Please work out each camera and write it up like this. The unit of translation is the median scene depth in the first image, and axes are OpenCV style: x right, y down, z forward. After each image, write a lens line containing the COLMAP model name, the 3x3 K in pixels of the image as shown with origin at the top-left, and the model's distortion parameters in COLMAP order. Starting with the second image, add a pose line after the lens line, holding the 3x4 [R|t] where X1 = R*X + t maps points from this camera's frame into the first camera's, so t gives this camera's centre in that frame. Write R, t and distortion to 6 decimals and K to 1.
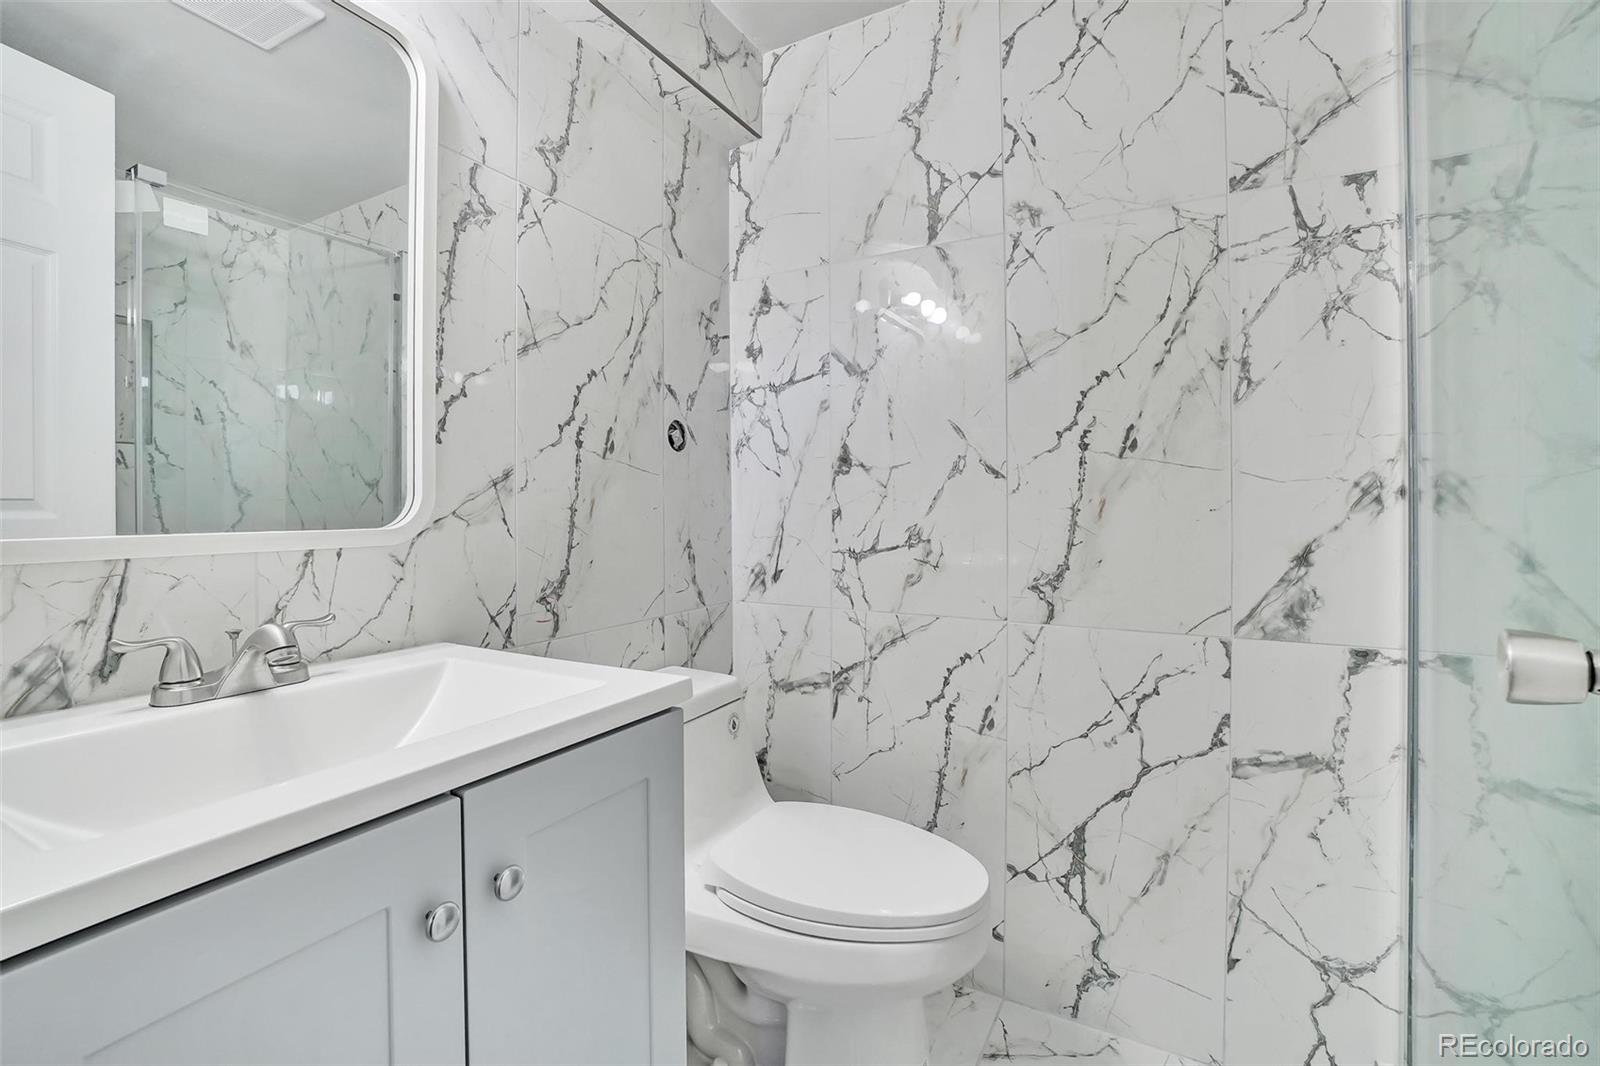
lens RADIAL K [[730.4, 0, 798.3], [0, 730.4, 523.1], [0, 0, 1]] dist [-0.001818, -0.000073]
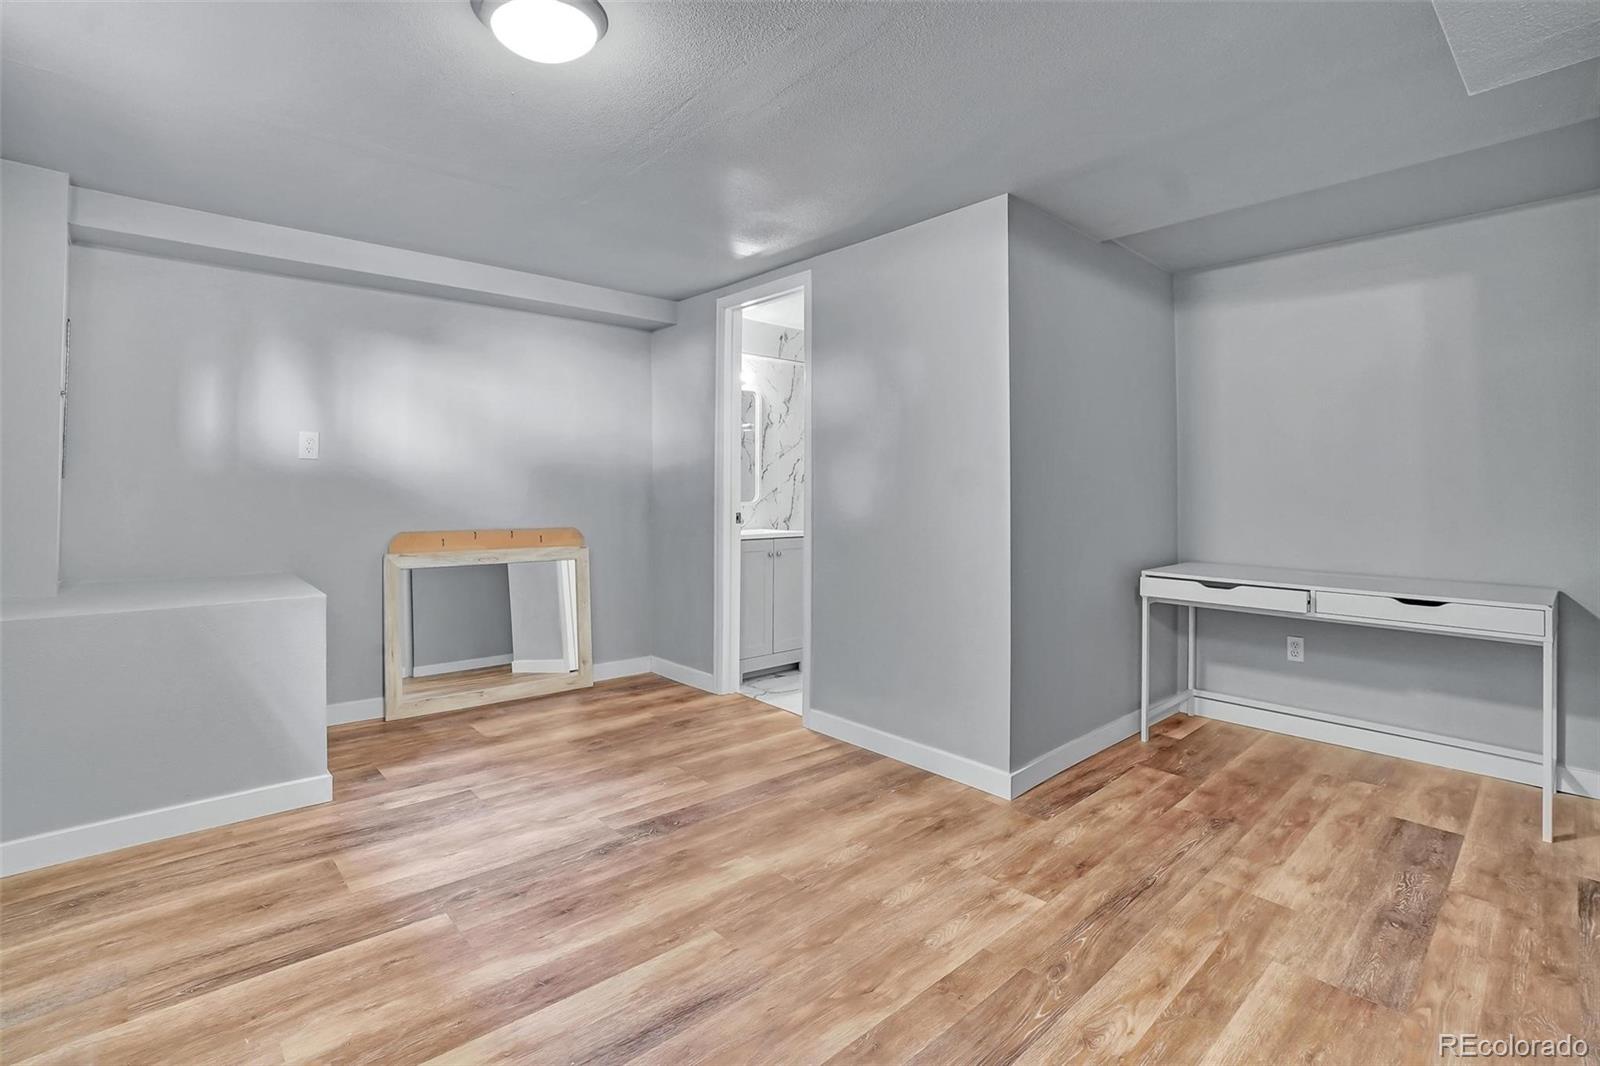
lens RADIAL K [[730.4, 0, 800.4], [0, 730.4, 524.3], [0, 0, 1]] dist [-0.001818, -0.000073]
pose [[0.949751, 0.001023, -0.313005, 0.954782], [0.000930, 0.999981, 0.006092, 0.100532], [0.313006, -0.006077, 0.949732, -2.698893]]
